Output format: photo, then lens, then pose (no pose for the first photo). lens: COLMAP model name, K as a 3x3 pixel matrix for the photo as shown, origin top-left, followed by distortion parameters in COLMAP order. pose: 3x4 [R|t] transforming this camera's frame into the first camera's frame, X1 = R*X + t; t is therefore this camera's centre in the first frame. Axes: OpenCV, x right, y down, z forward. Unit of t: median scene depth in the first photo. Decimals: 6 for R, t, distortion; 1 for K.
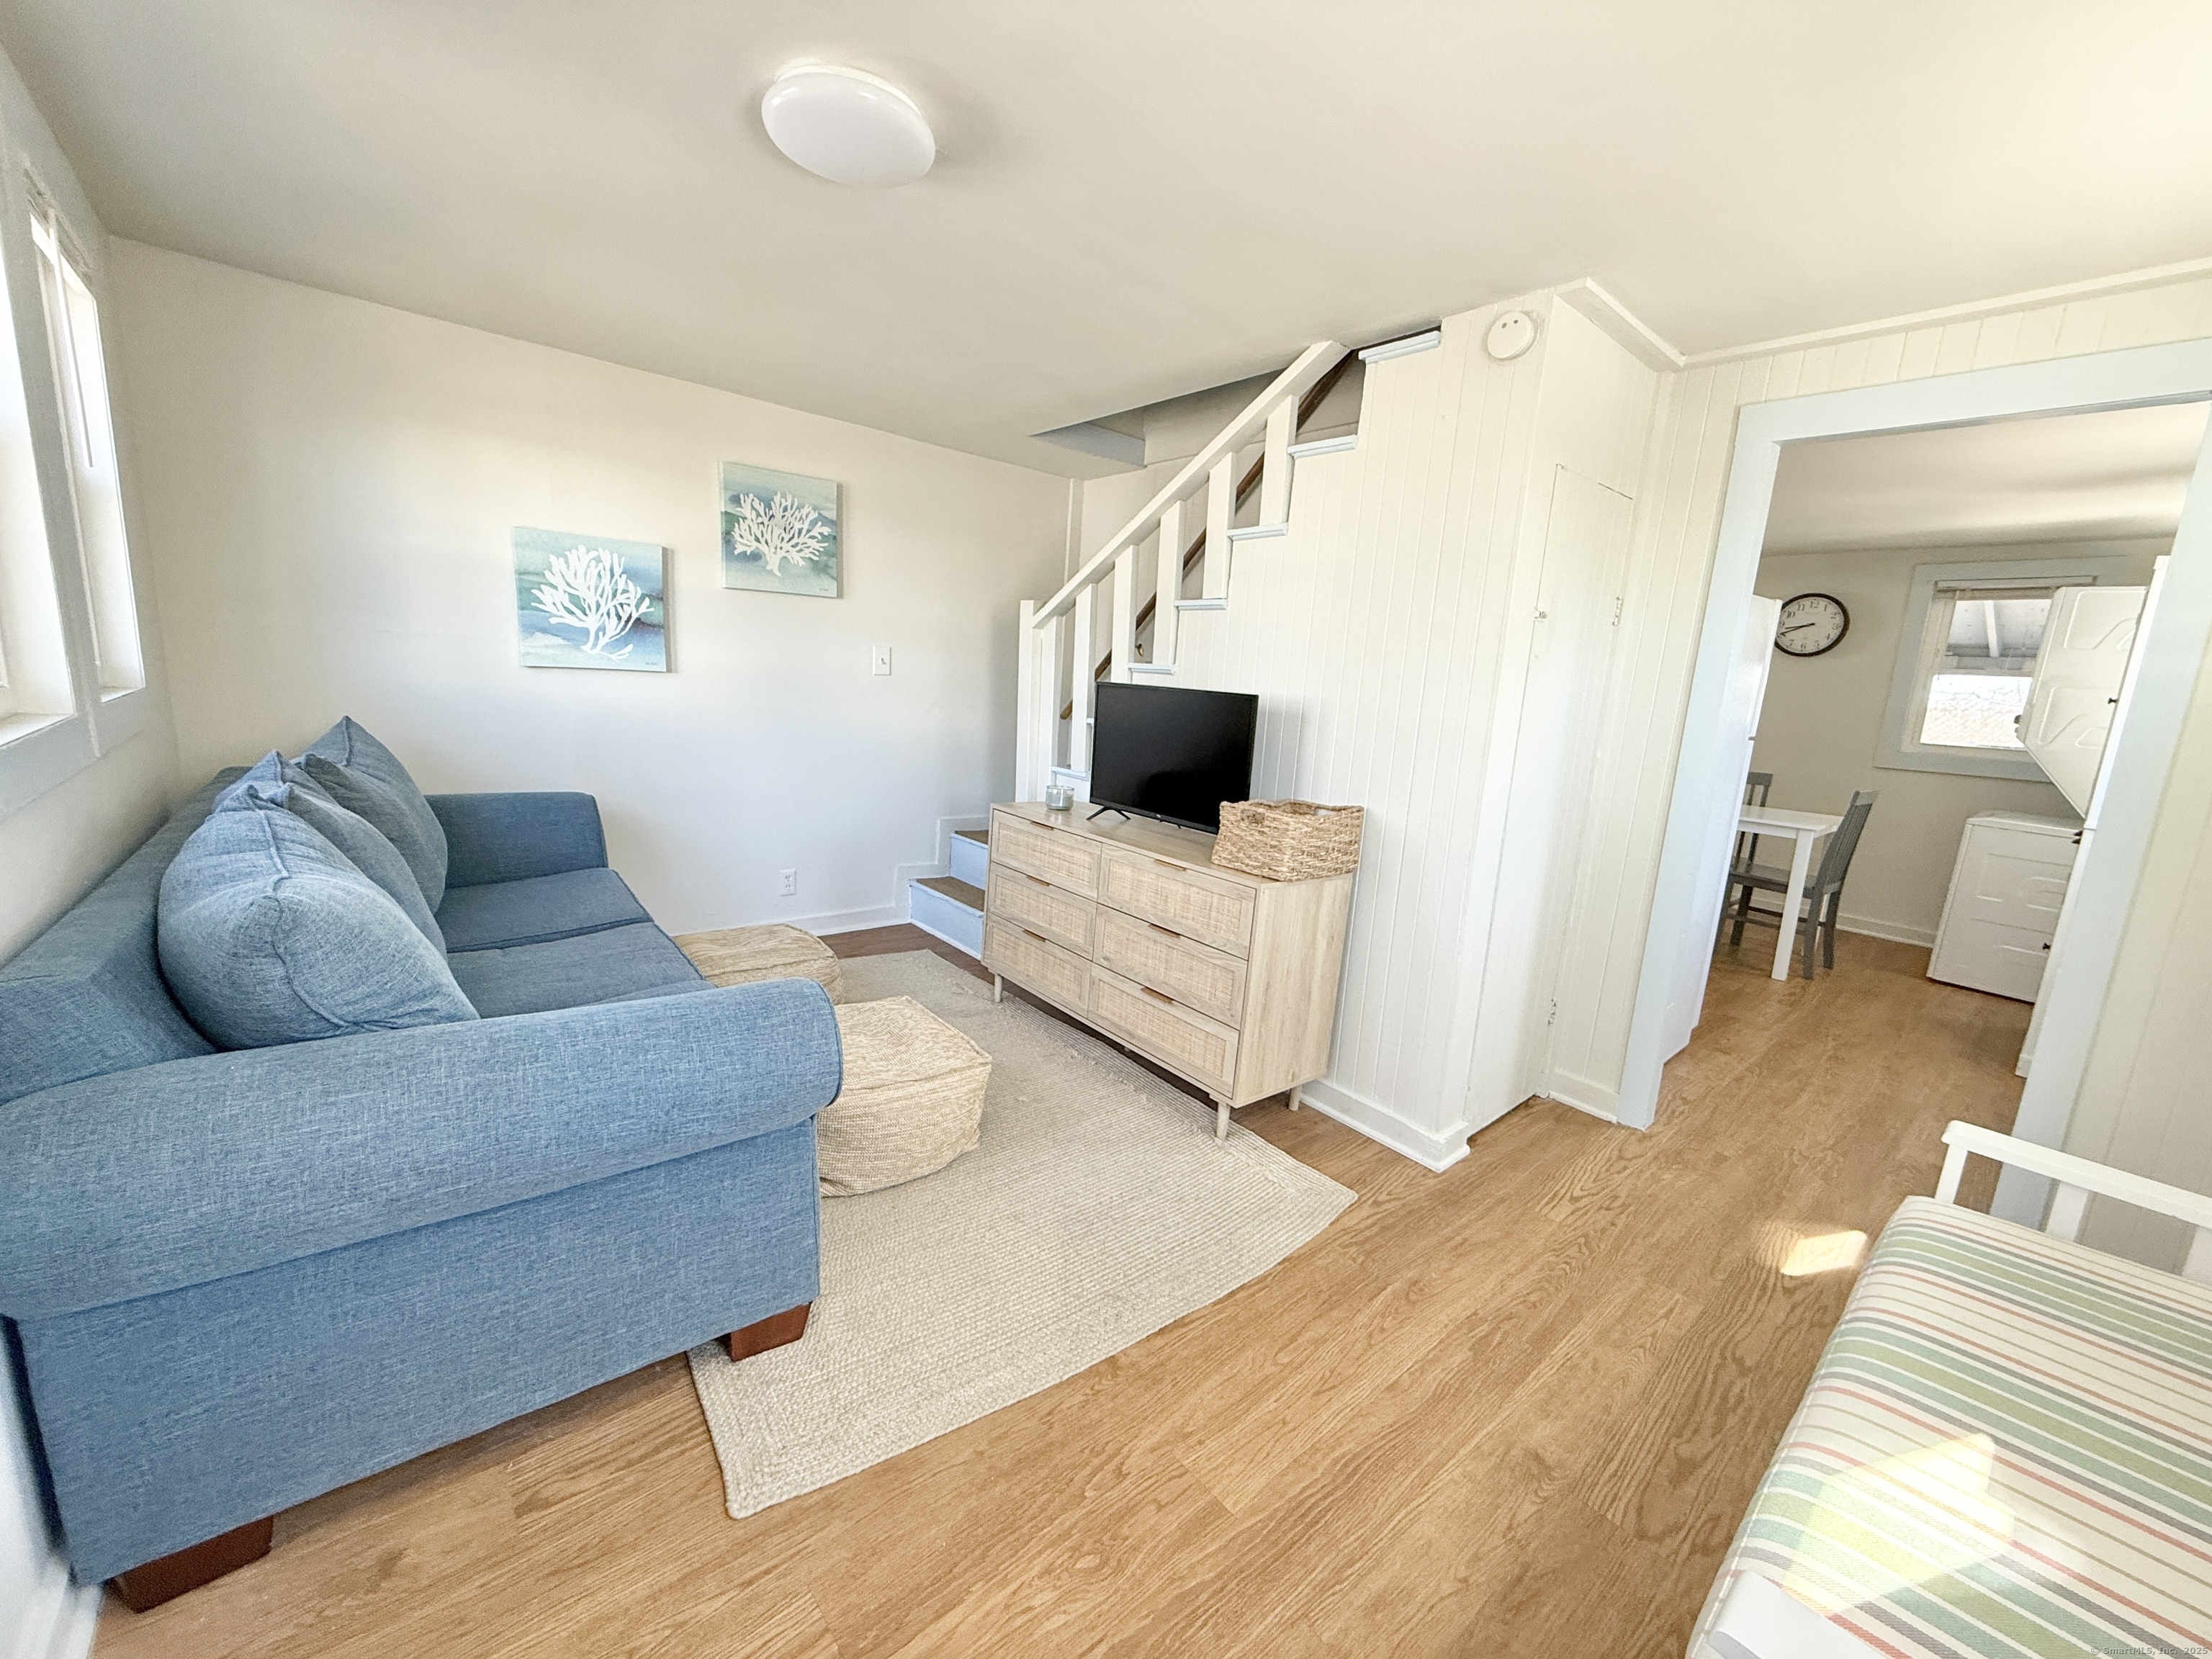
lens RADIAL K [[873.2, 0, 1099.4], [0, 873.2, 819.1], [0, 0, 1]] dist [-0.000247, -0.000247]
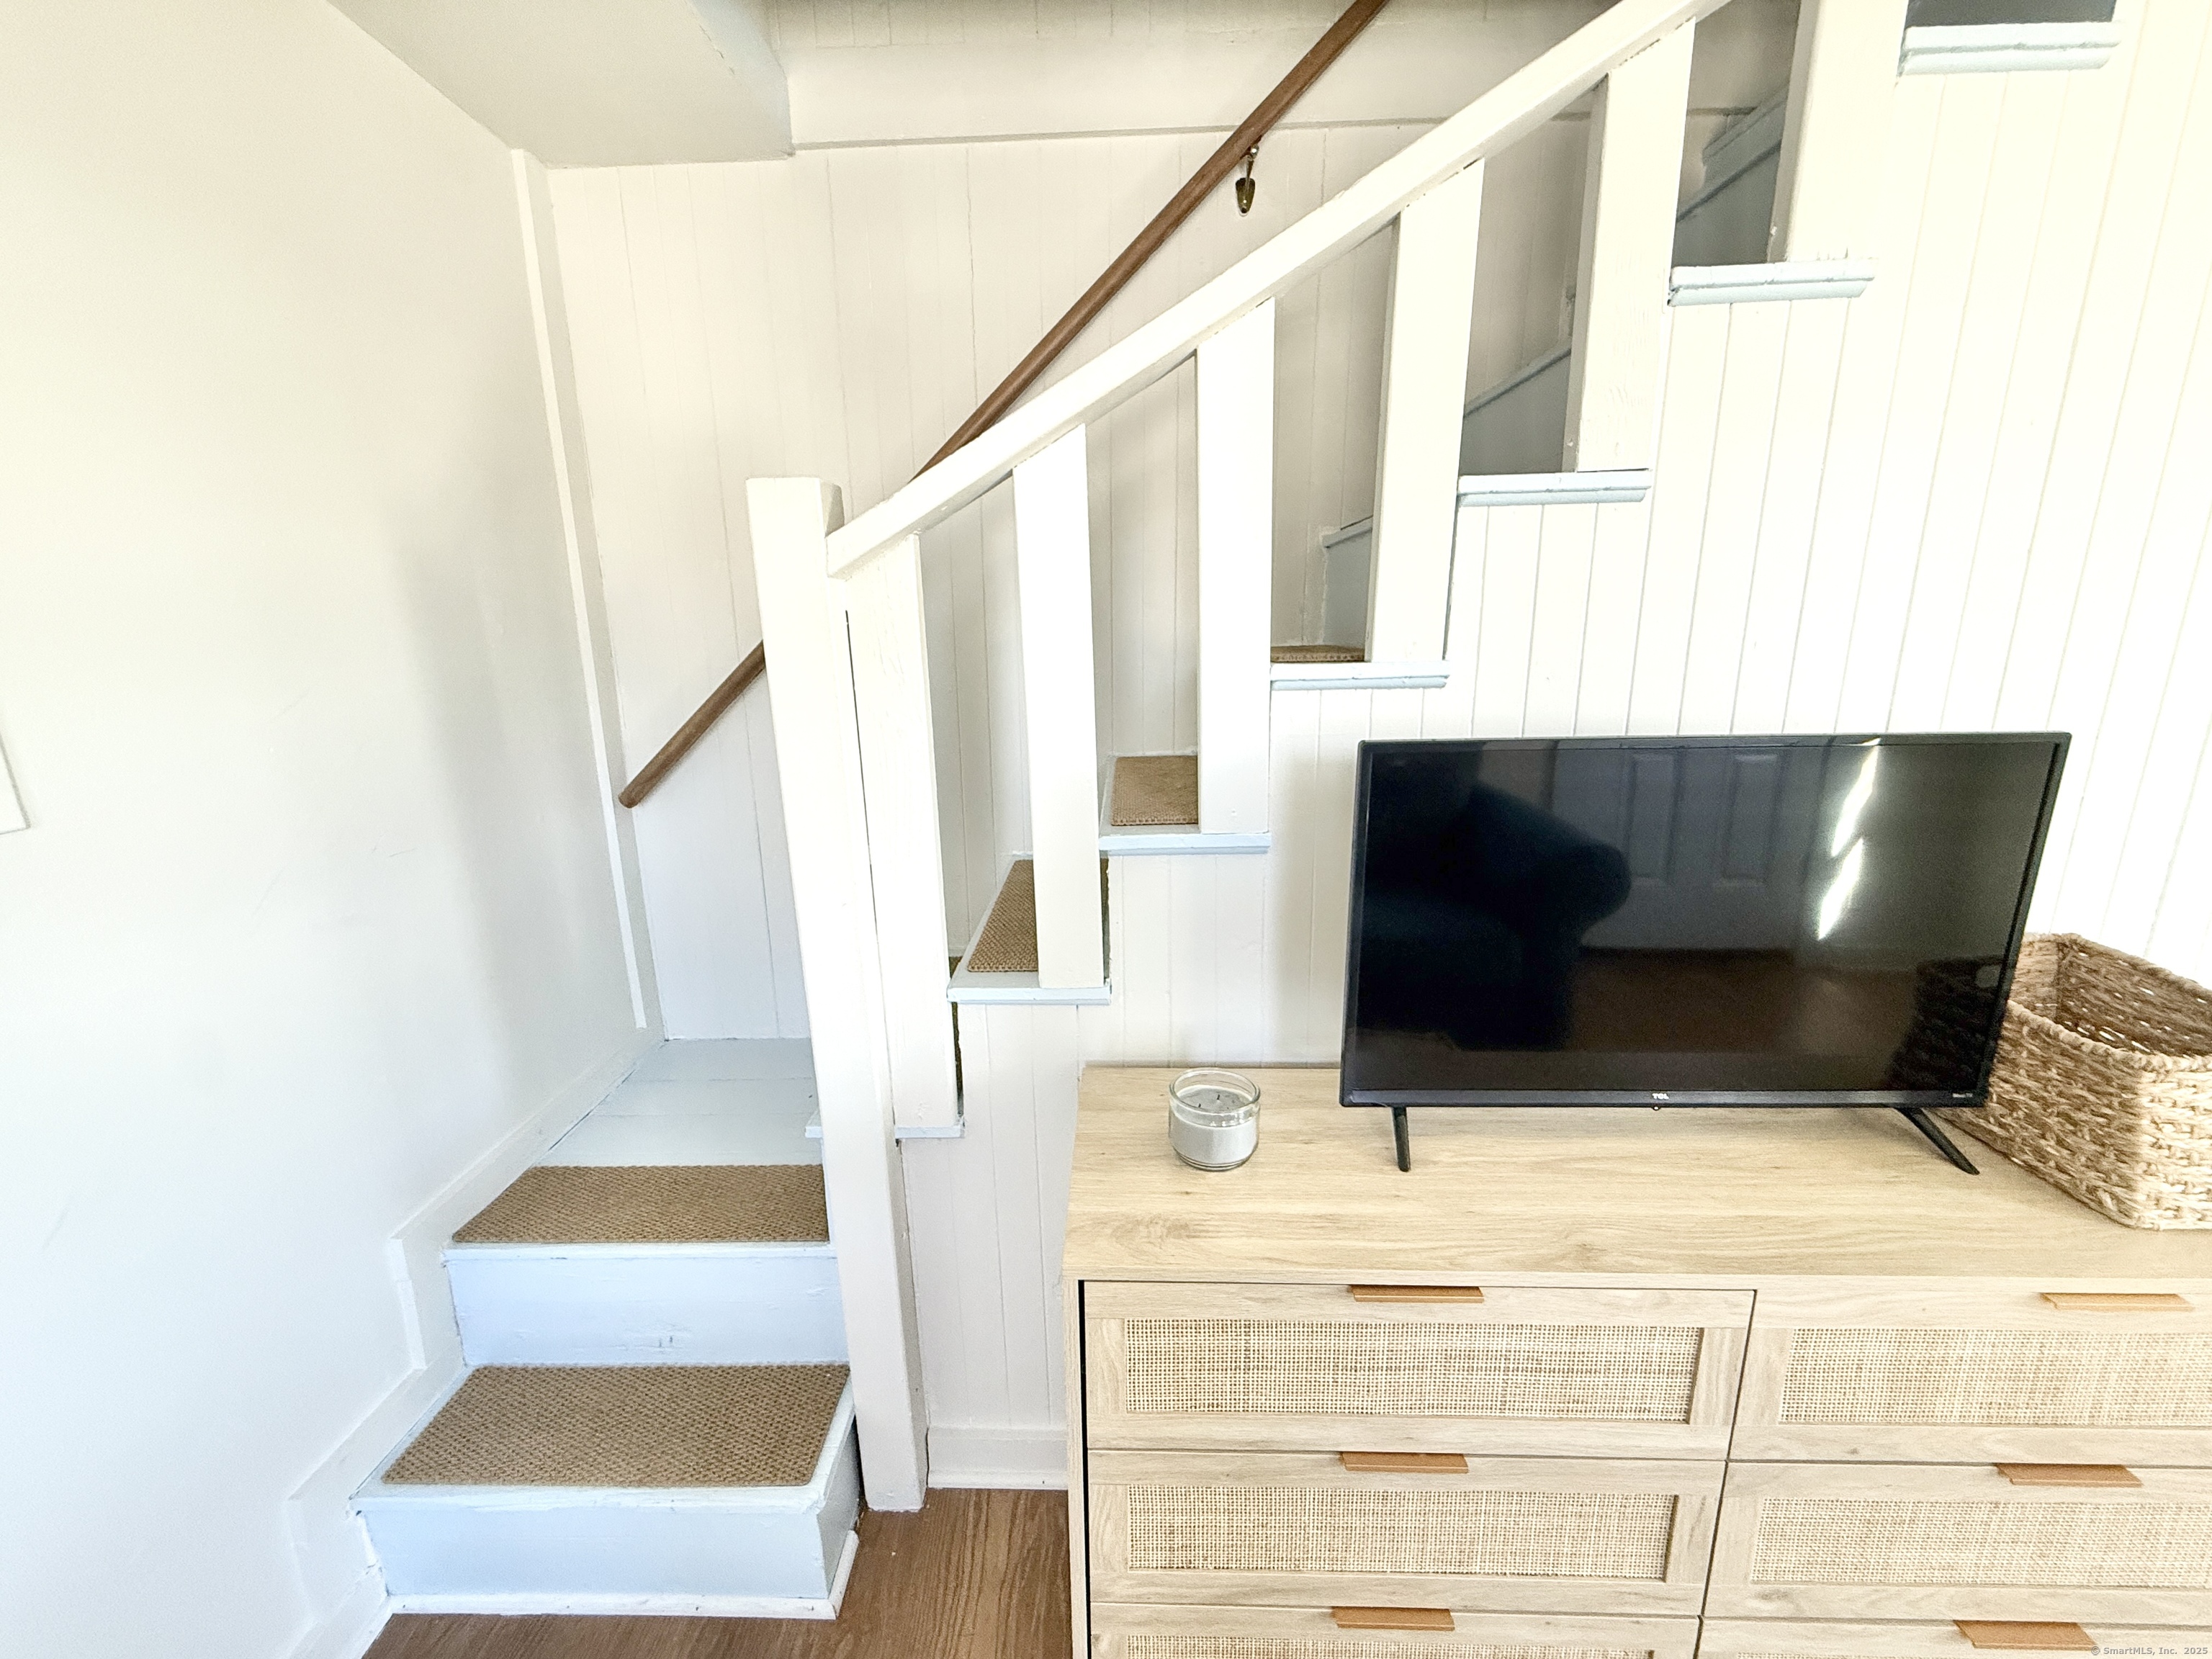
lens RADIAL K [[873.2, 0, 1099.4], [0, 873.2, 819.1], [0, 0, 1]] dist [-0.000247, -0.000247]
pose [[0.654921, -0.241012, 0.716235, -0.345109], [0.189543, 0.969872, 0.153044, -0.234850], [-0.731541, 0.035525, 0.680871, 1.031928]]
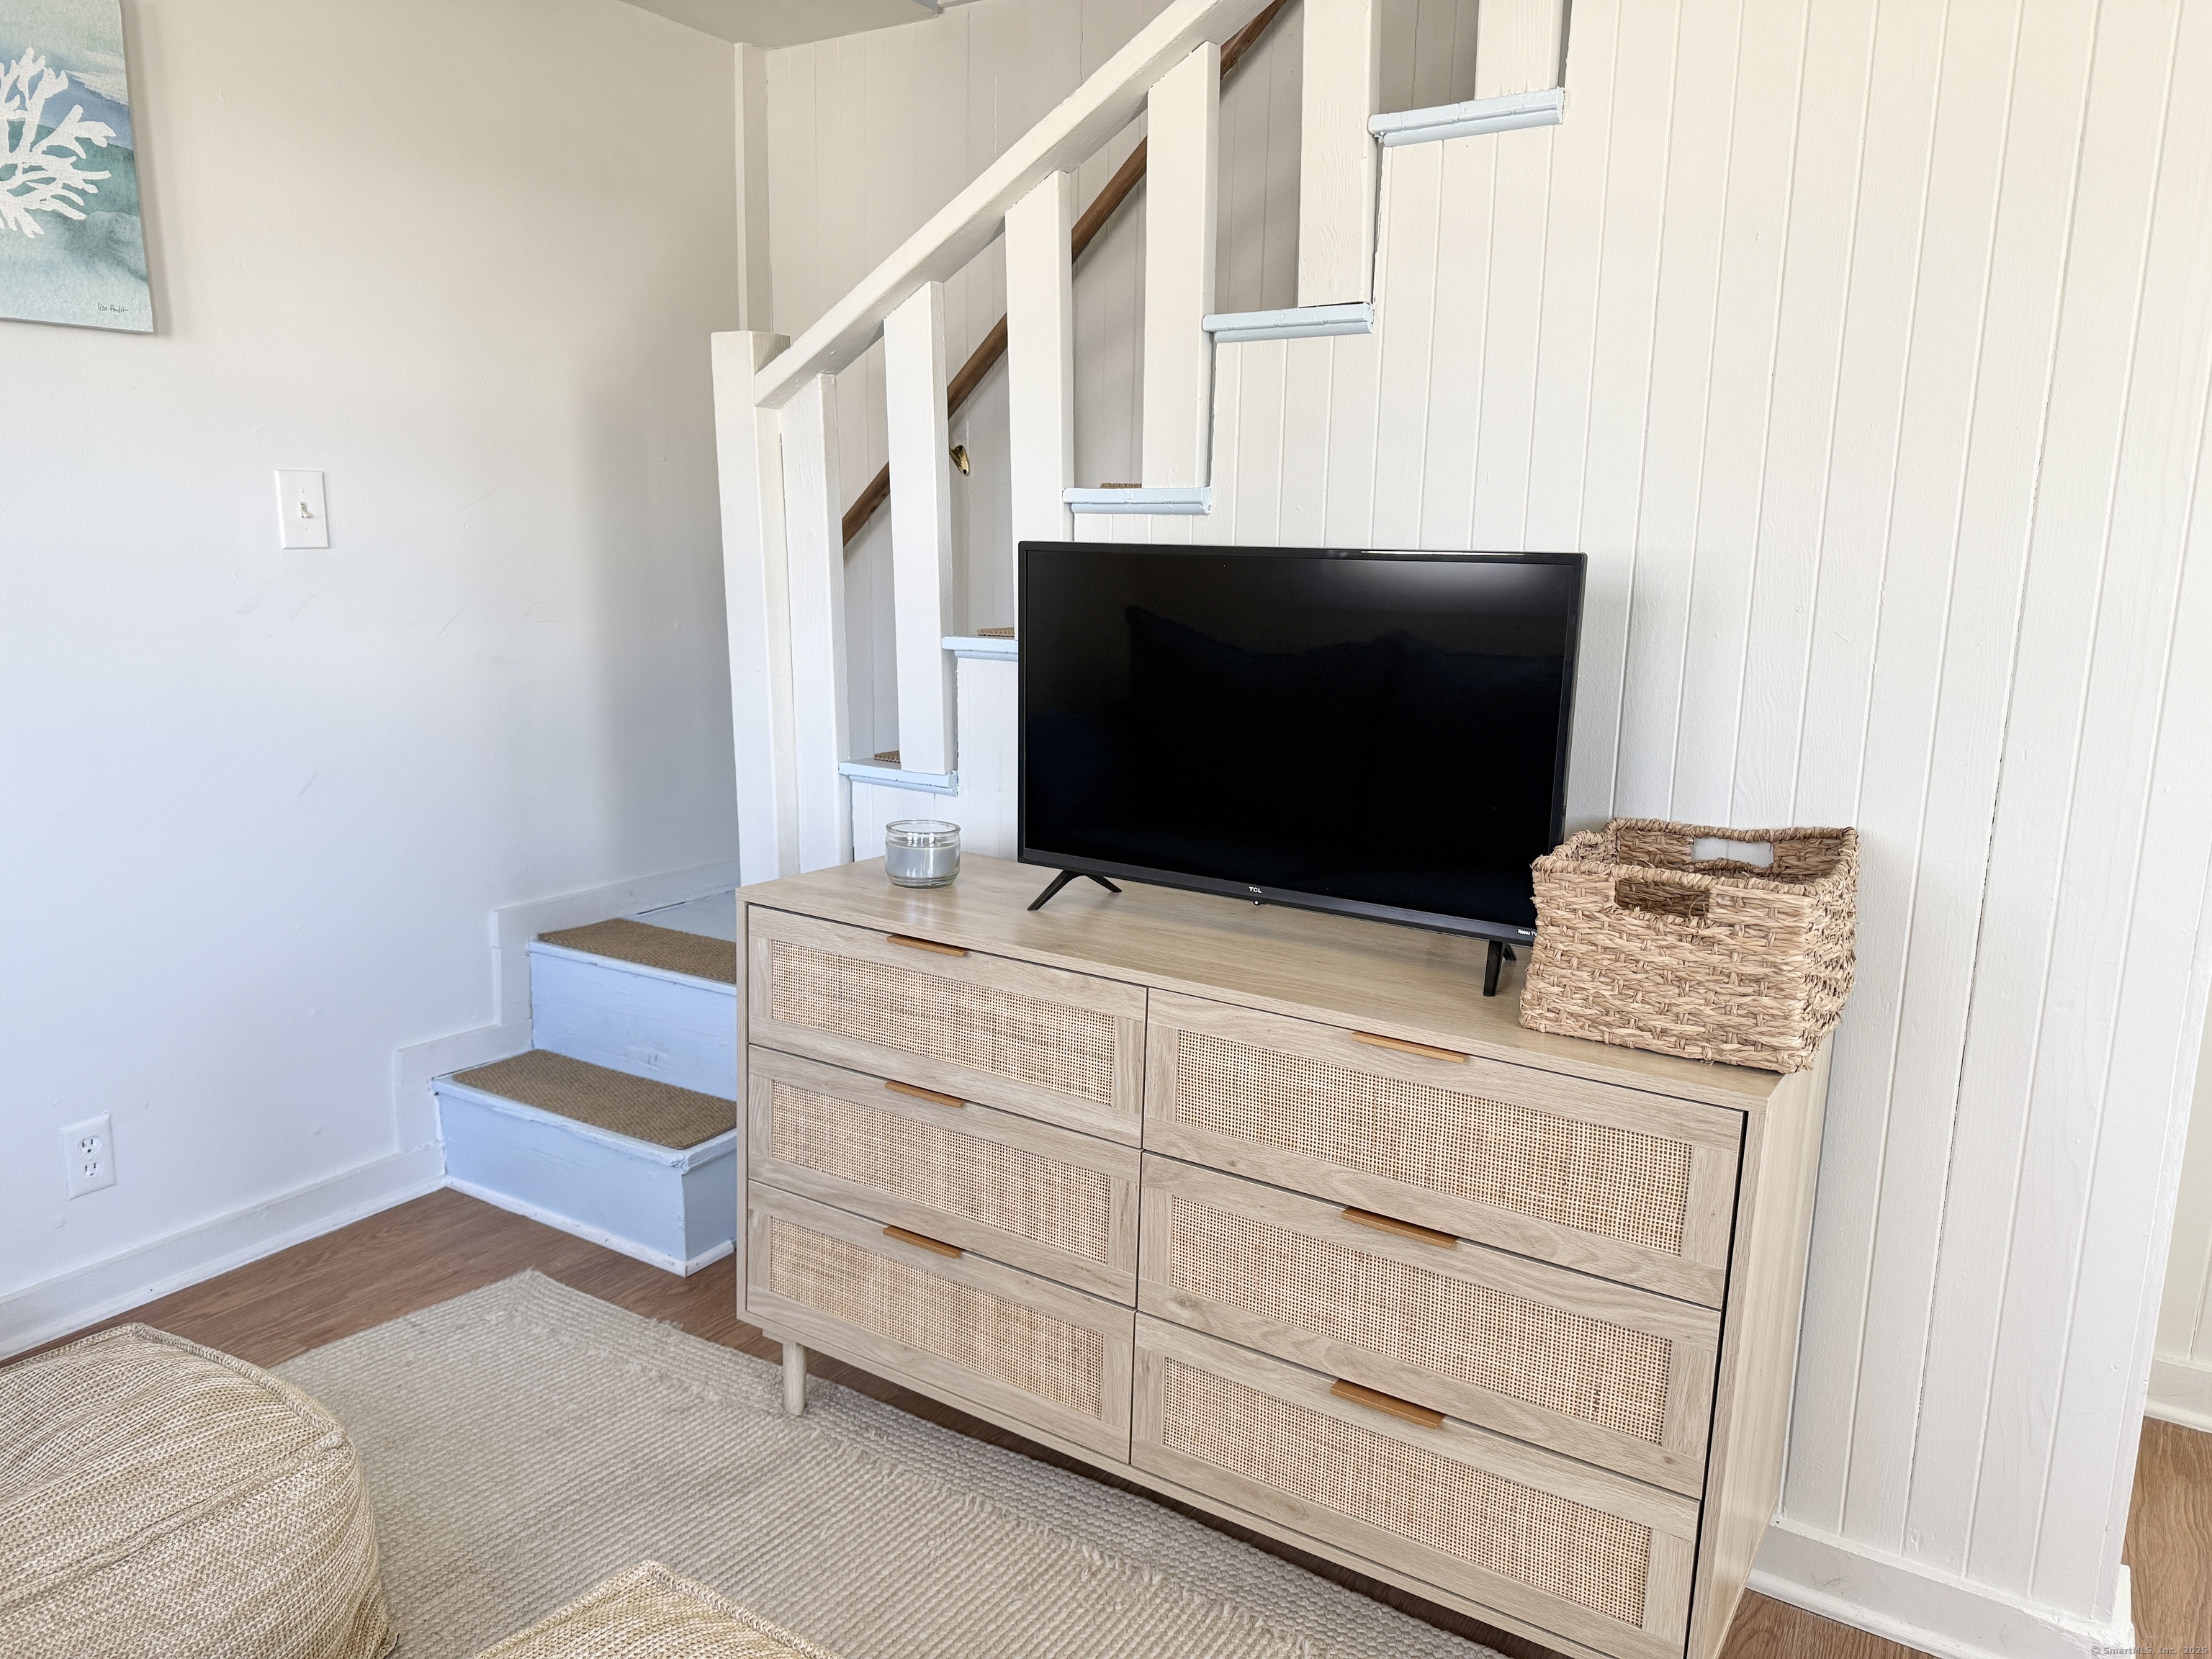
lens RADIAL K [[1540.6, 0, 1101.1], [0, 1540.6, 818.4], [0, 0, 1]] dist [0.053111, -0.063320]
pose [[0.950294, -0.098533, 0.295351, -0.213048], [0.090238, 0.995050, 0.041619, -0.076732], [-0.297990, -0.012898, 0.954482, 0.433880]]
